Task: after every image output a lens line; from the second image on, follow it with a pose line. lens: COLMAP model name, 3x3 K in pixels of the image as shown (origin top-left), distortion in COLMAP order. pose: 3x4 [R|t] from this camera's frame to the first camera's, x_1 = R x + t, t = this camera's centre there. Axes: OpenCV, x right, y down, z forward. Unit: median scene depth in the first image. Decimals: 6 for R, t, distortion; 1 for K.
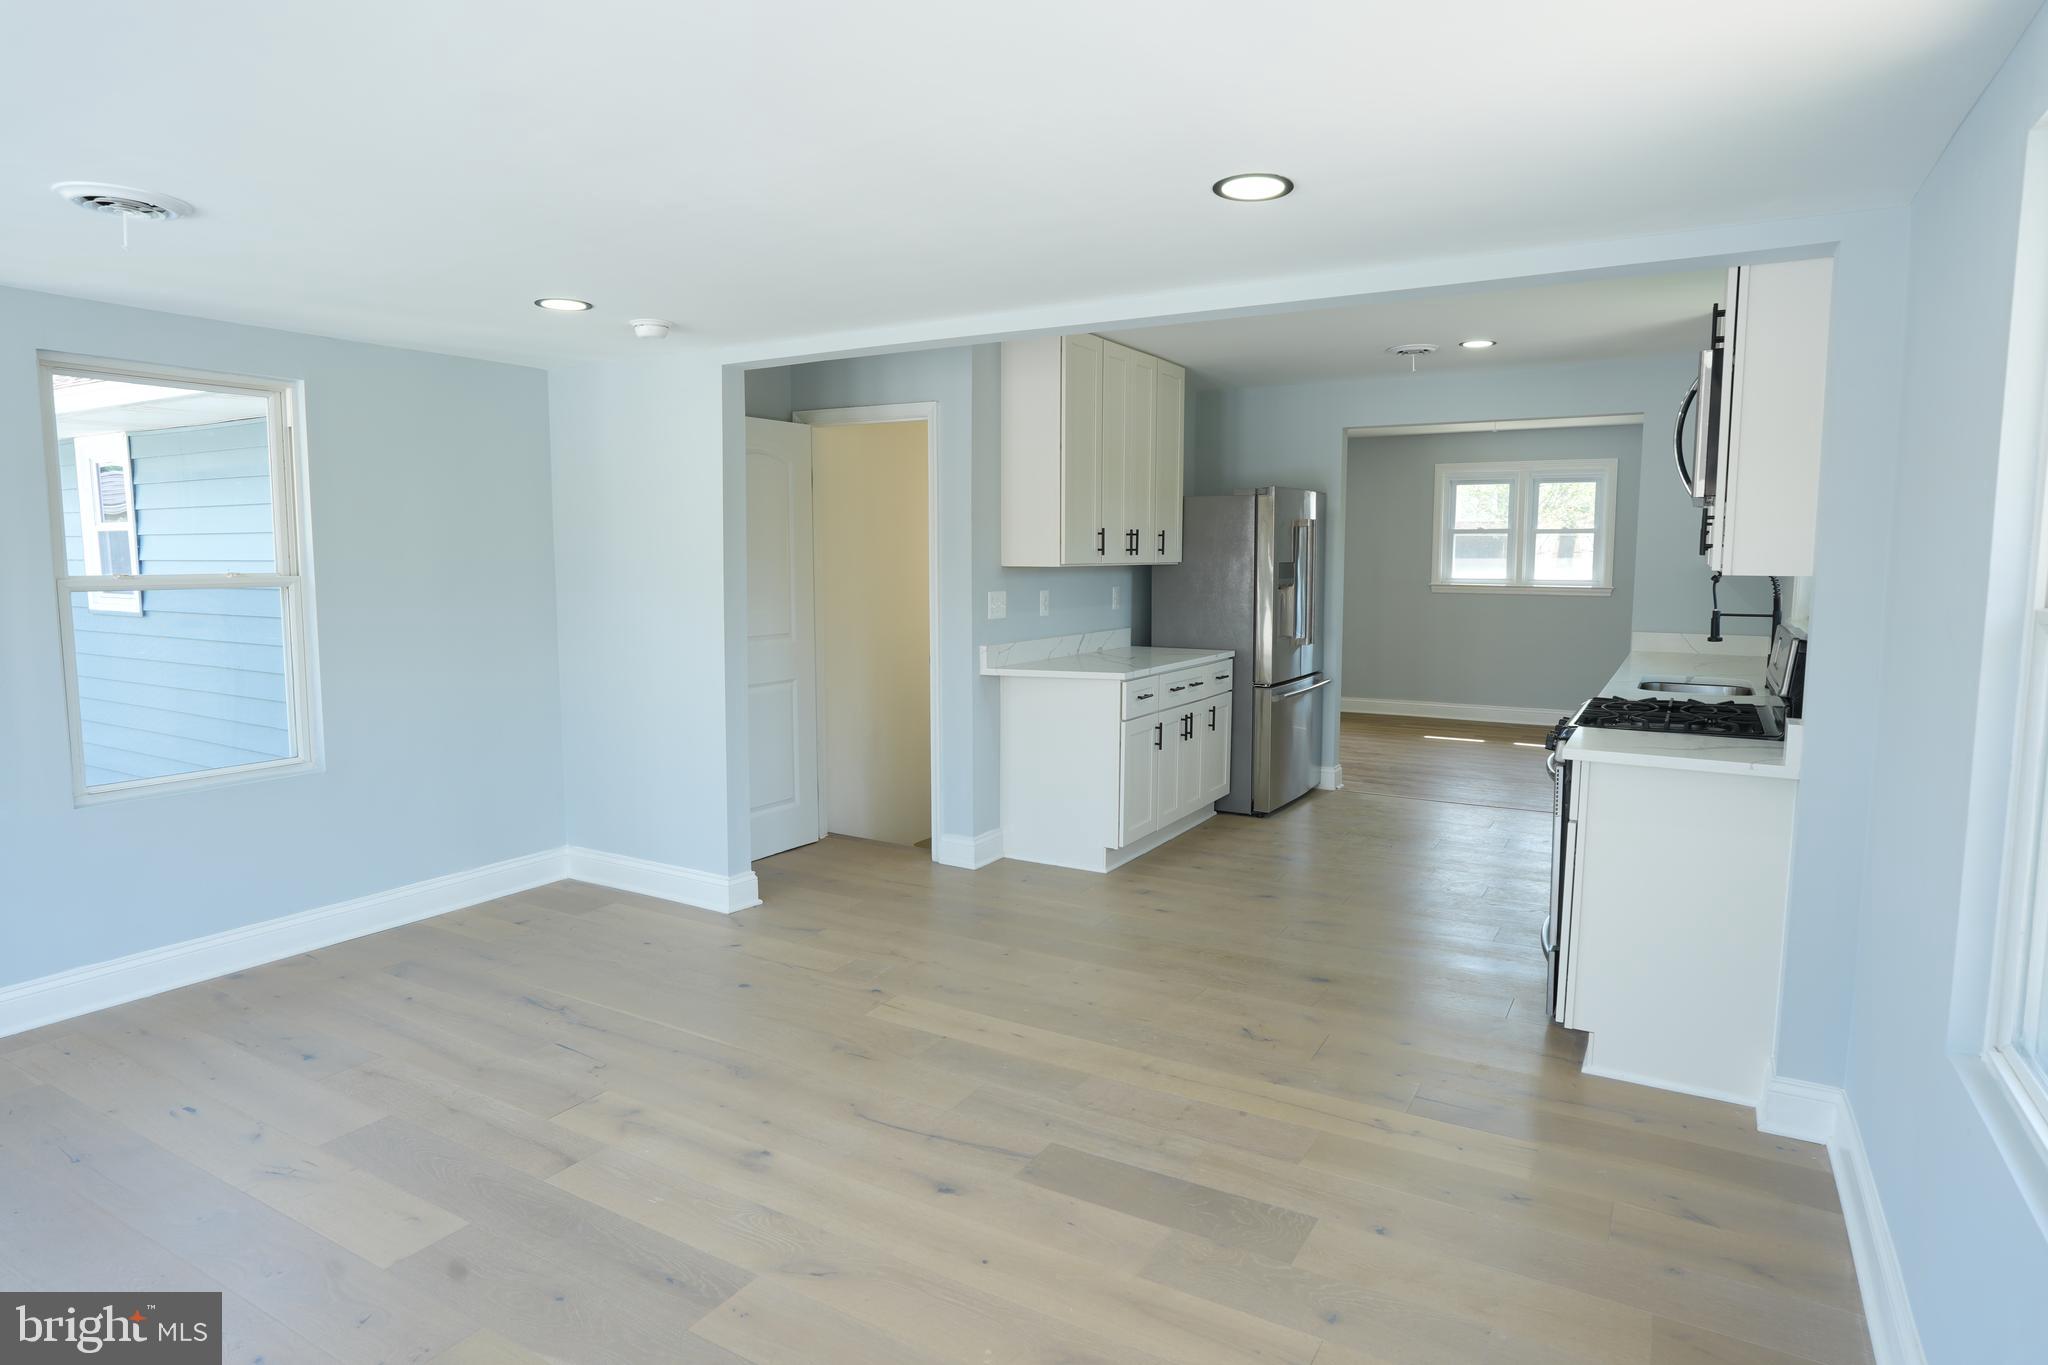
lens RADIAL K [[1155.4, 0, 1019.8], [0, 1155.4, 671.7], [0, 0, 1]] dist [-0.043110, 0.000427]
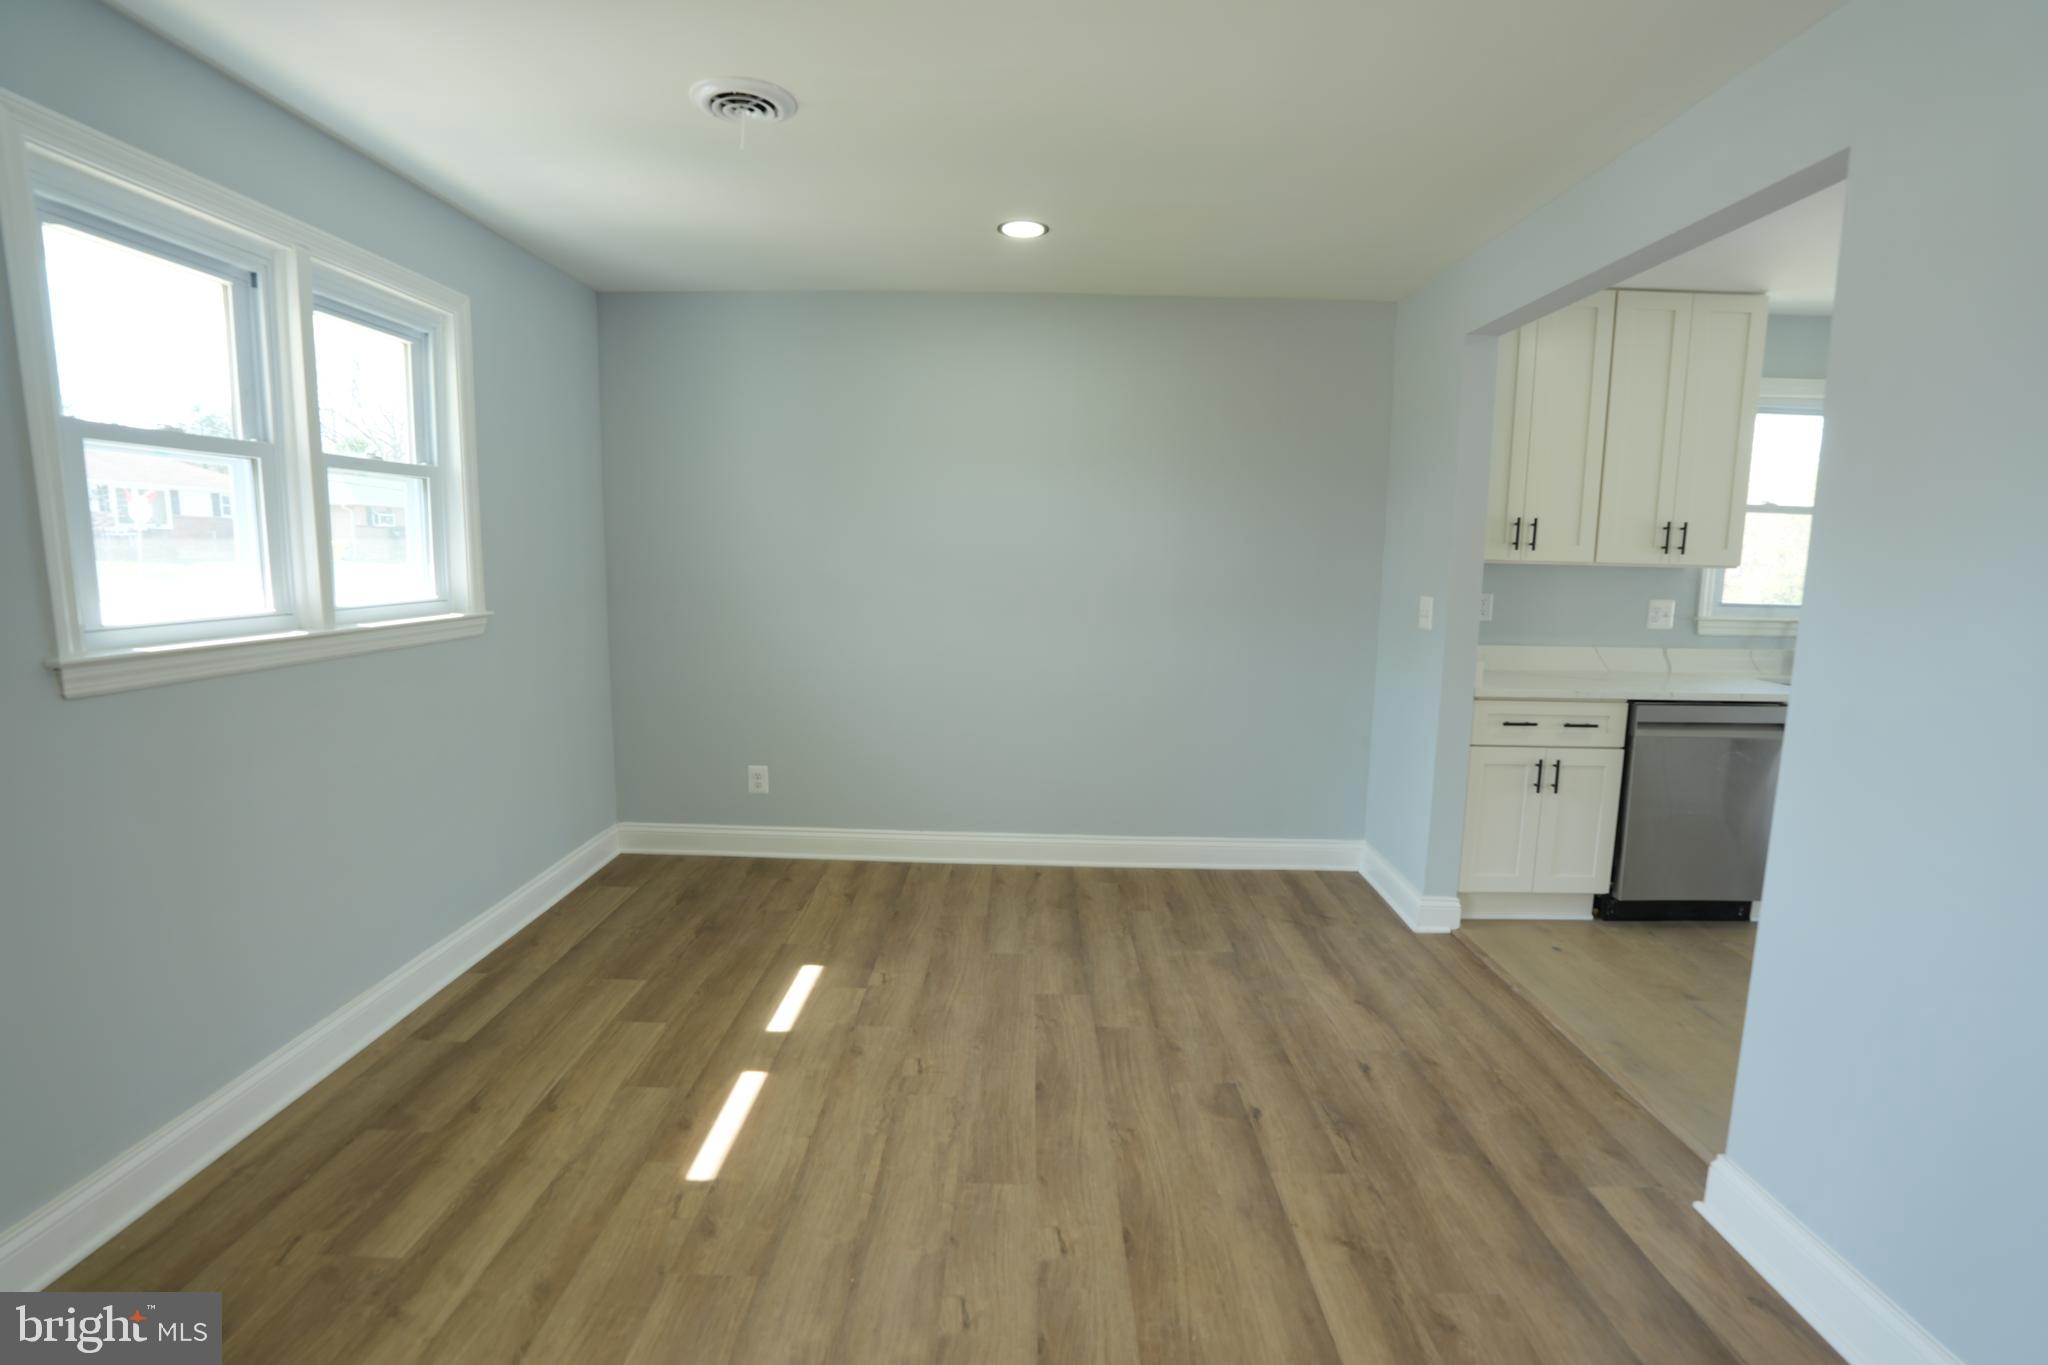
lens RADIAL K [[949.9, 0, 1020.6], [0, 949.9, 676.3], [0, 0, 1]] dist [-0.071071, 0.026939]
pose [[-0.500030, -0.124504, 0.857012, 0.194403], [0.071086, 0.980371, 0.183901, -0.150633], [-0.863086, 0.152877, -0.481364, 1.524602]]
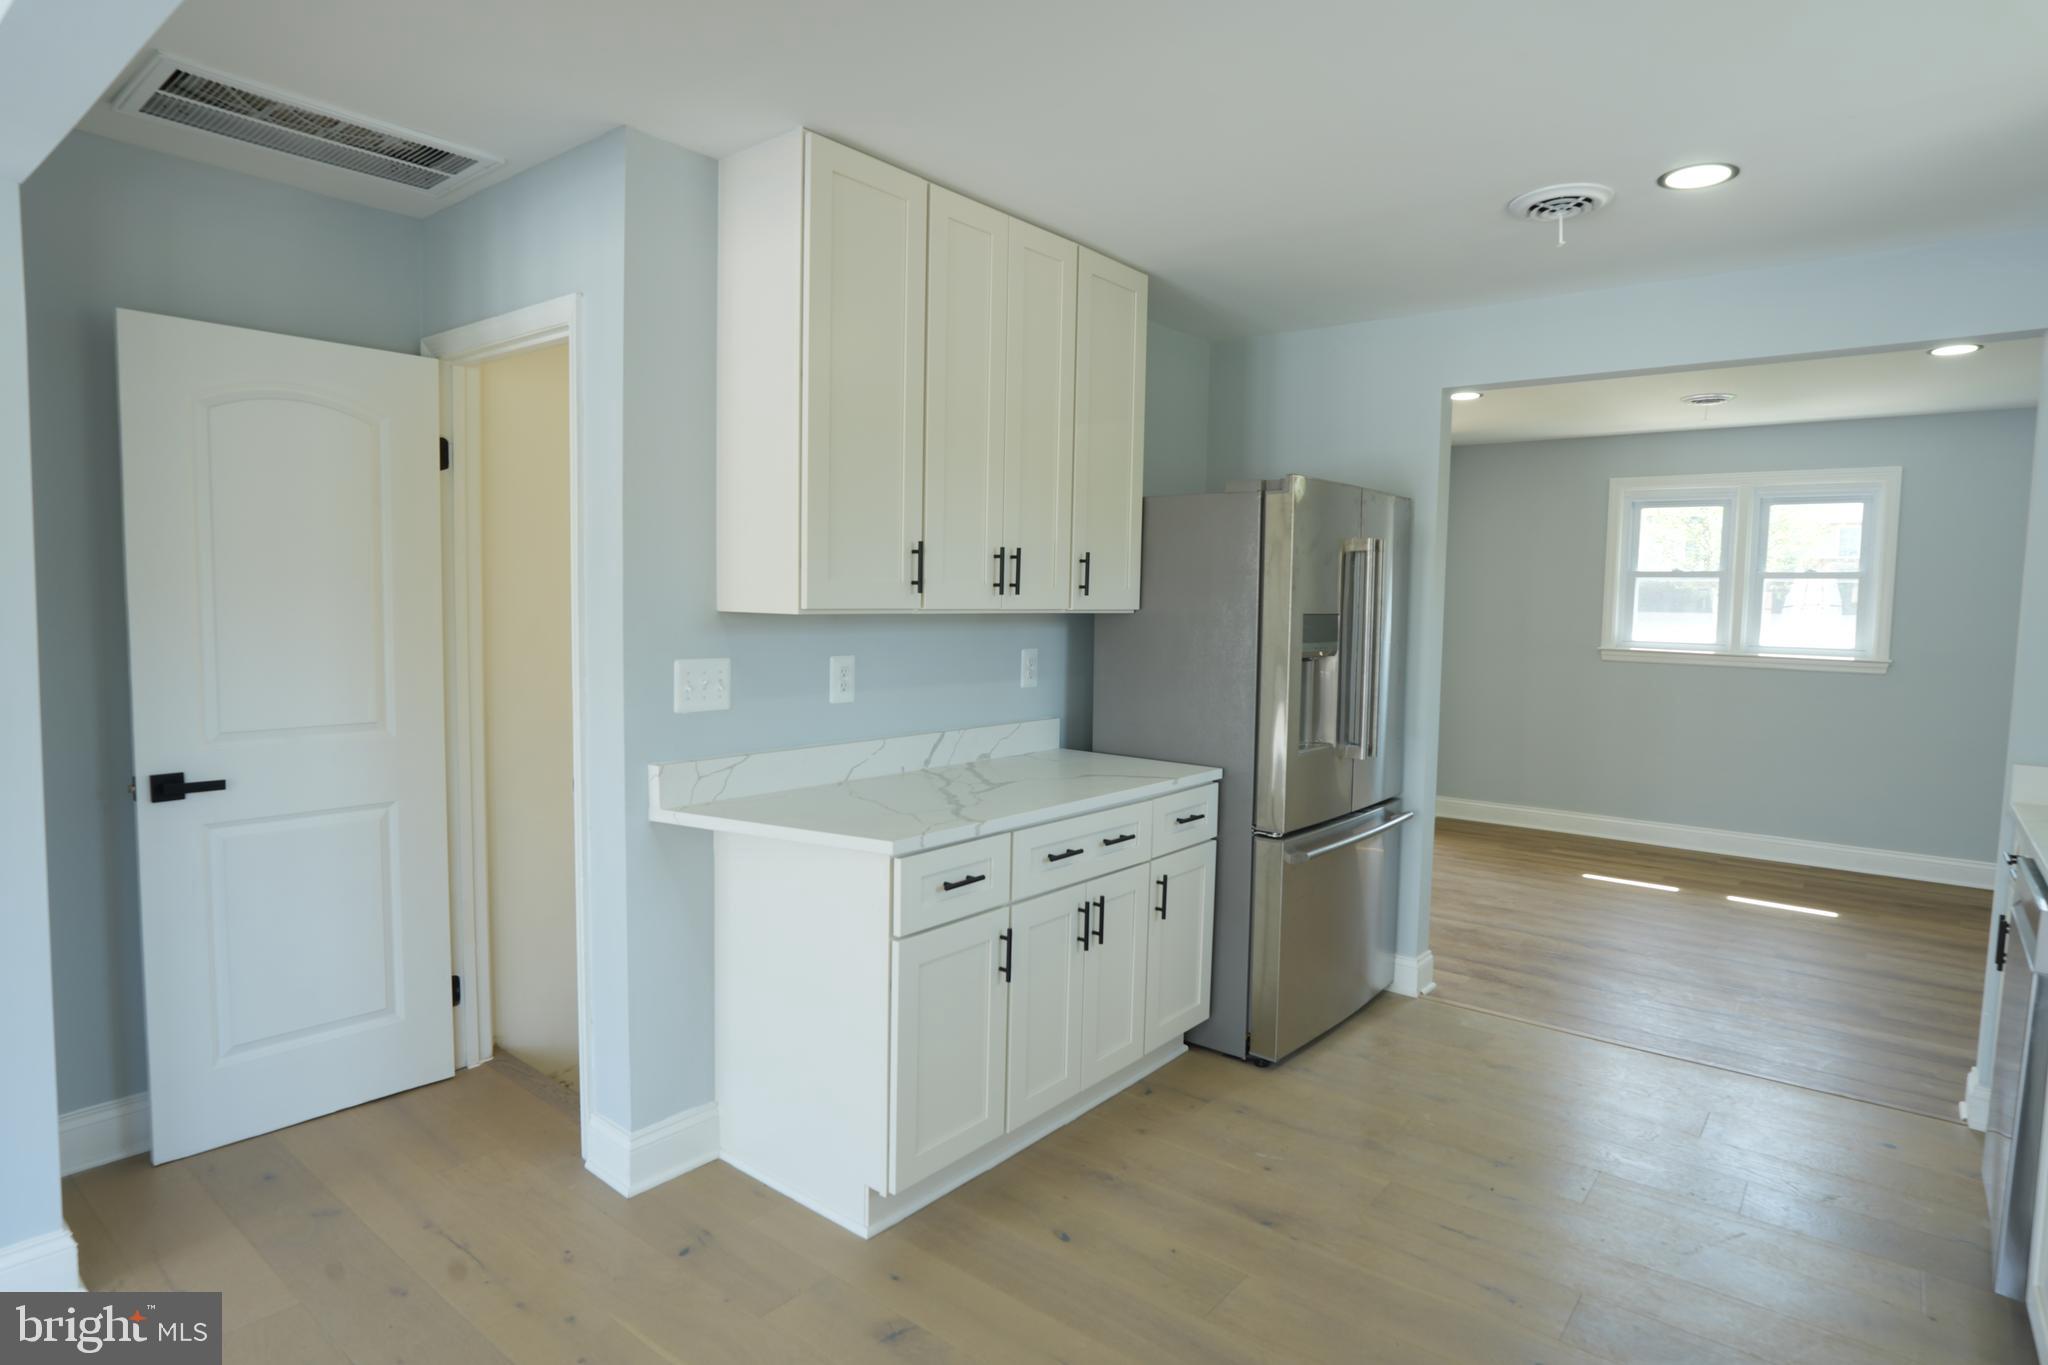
lens RADIAL K [[1113.7, 0, 1018.9], [0, 1113.7, 673.9], [0, 0, 1]] dist [-0.057955, 0.028667]
pose [[0.988567, 0.028251, -0.148109, 0.172916], [-0.033102, 0.998990, -0.030388, -0.046079], [0.147101, 0.034944, 0.988504, 0.463783]]
